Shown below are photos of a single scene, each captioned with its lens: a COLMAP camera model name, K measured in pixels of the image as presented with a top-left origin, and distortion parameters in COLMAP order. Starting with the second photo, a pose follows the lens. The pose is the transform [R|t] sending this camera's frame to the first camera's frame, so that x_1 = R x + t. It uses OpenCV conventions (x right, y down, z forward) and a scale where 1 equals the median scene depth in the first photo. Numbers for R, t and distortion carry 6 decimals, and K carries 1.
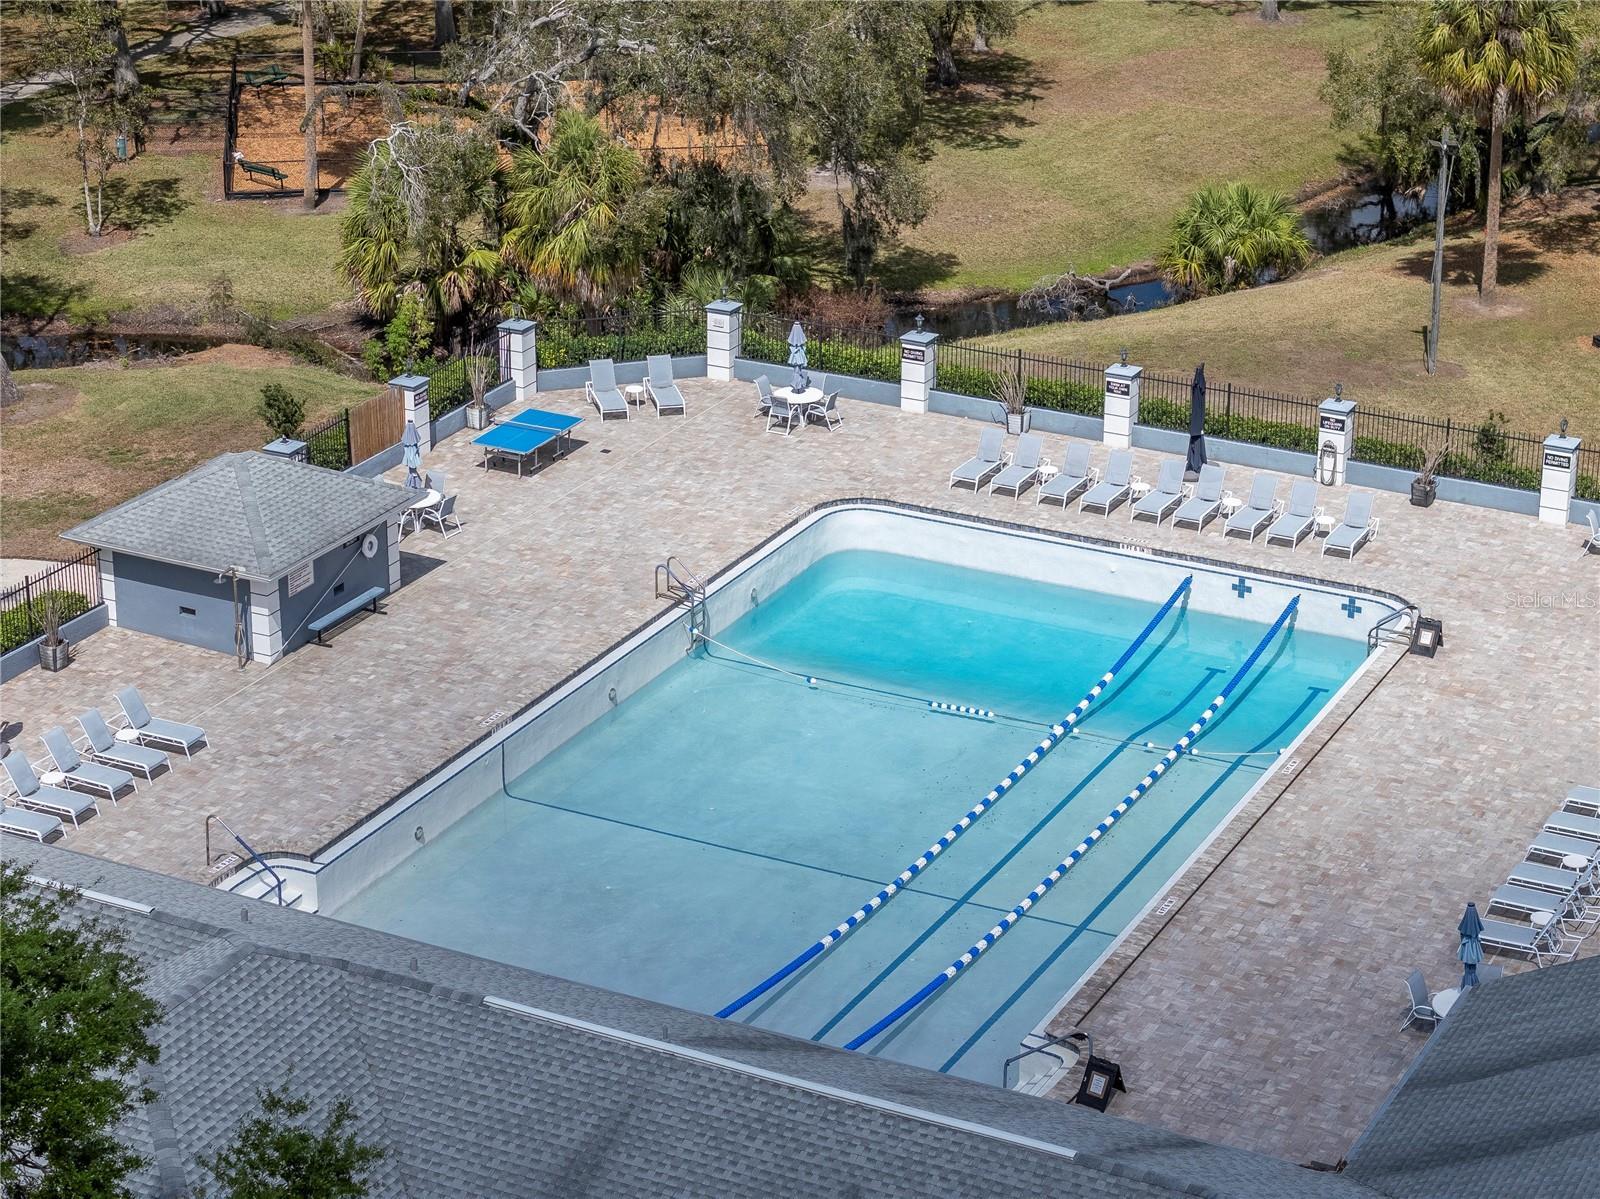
lens RADIAL K [[3523.3, 0, 800.0], [0, 3523.3, 599.5], [0, 0, 1]] dist [-0.252037, 0.520036]
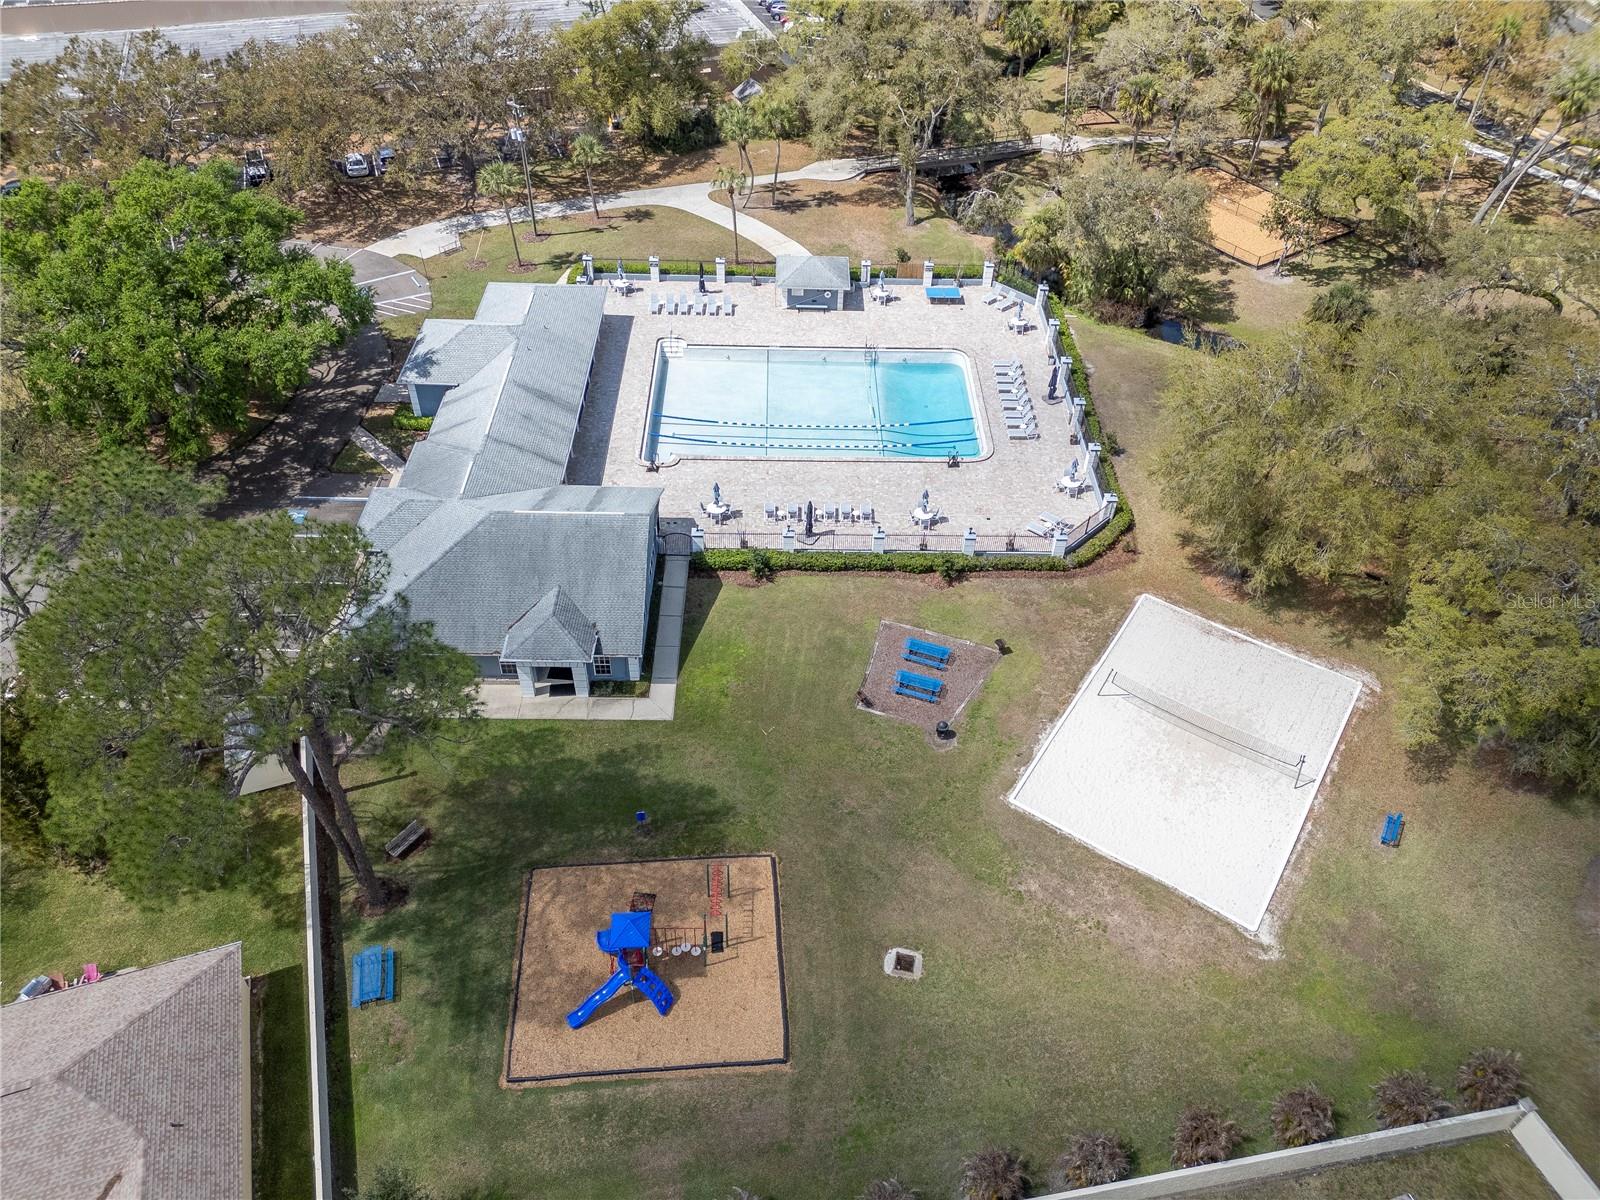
lens RADIAL K [[1163.8, 0, 800.0], [0, 1163.8, 600.0], [0, 0, 1]] dist [0.087677, -0.086282]
pose [[0.461372, 0.602321, -0.651418, 0.837577], [-0.351599, 0.798247, 0.489061, -0.341016], [0.814564, 0.003399, 0.580064, 0.250624]]
